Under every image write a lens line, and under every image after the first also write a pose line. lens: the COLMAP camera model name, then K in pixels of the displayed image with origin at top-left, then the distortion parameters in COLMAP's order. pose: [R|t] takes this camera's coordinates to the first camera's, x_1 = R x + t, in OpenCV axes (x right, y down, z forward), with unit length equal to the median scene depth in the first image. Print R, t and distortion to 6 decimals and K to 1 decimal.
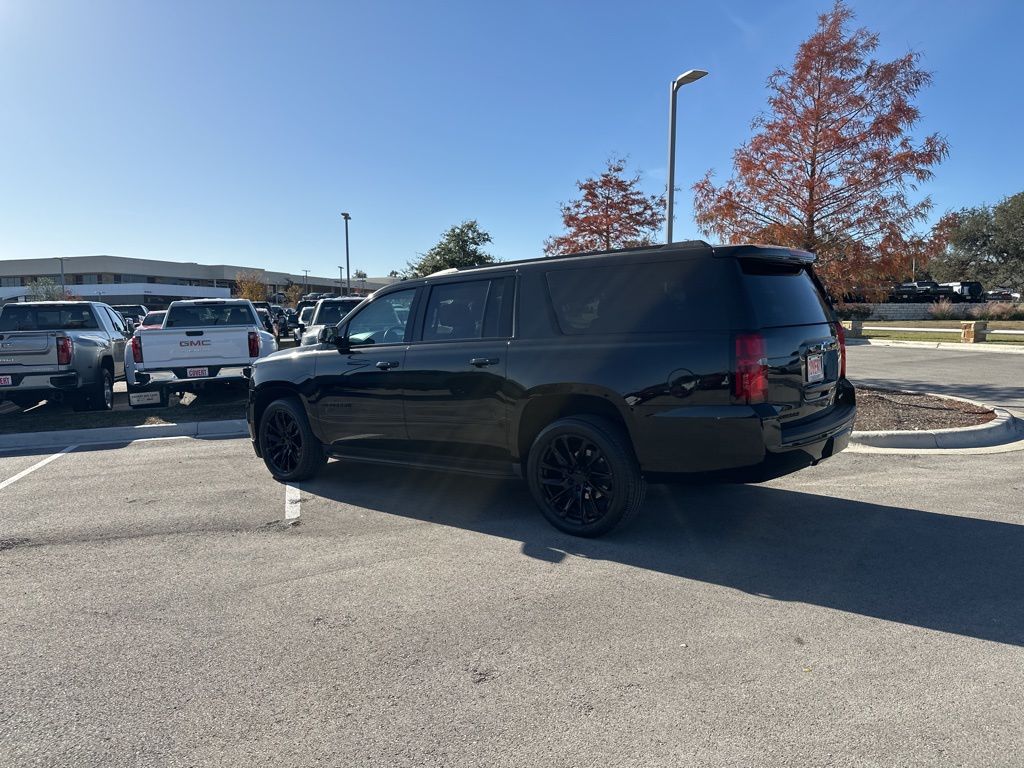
lens RADIAL K [[723.5, 0, 510.1], [0, 723.5, 382.2], [0, 0, 1]] dist [0.053930, -0.072192]
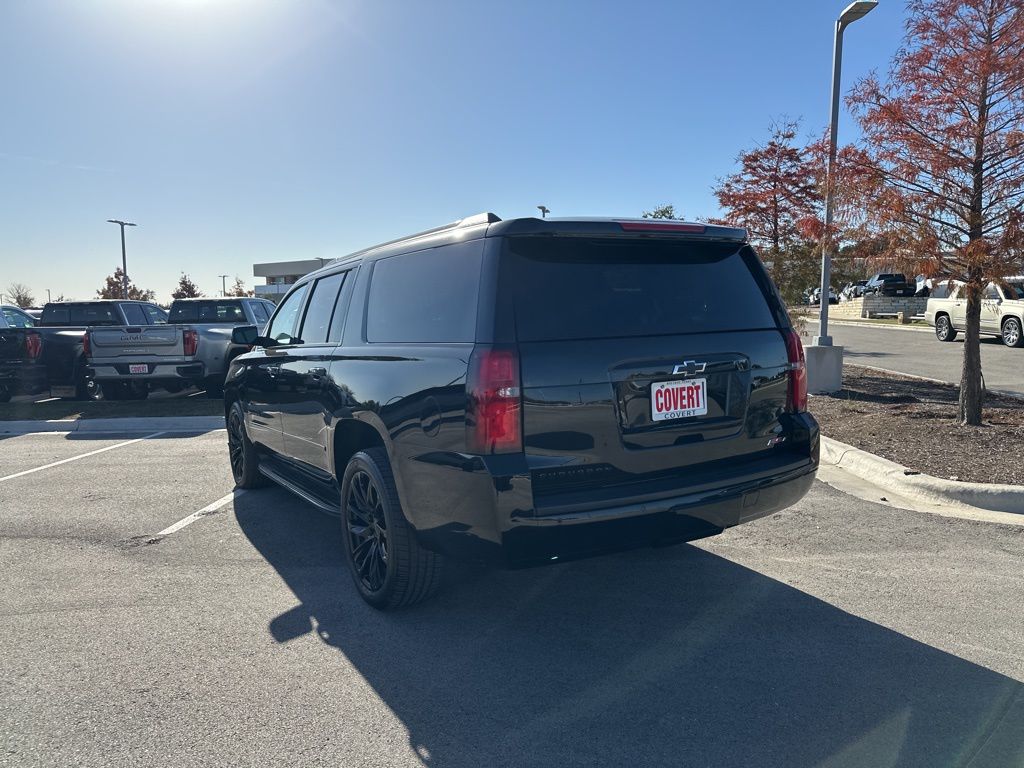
lens RADIAL K [[723.5, 0, 512.5], [0, 723.5, 377.8], [0, 0, 1]] dist [0.053930, -0.072192]
pose [[0.939127, 0.032300, -0.342048, 0.186579], [-0.030587, 0.999478, 0.010400, -0.014851], [0.342205, 0.000696, 0.939625, 0.125397]]
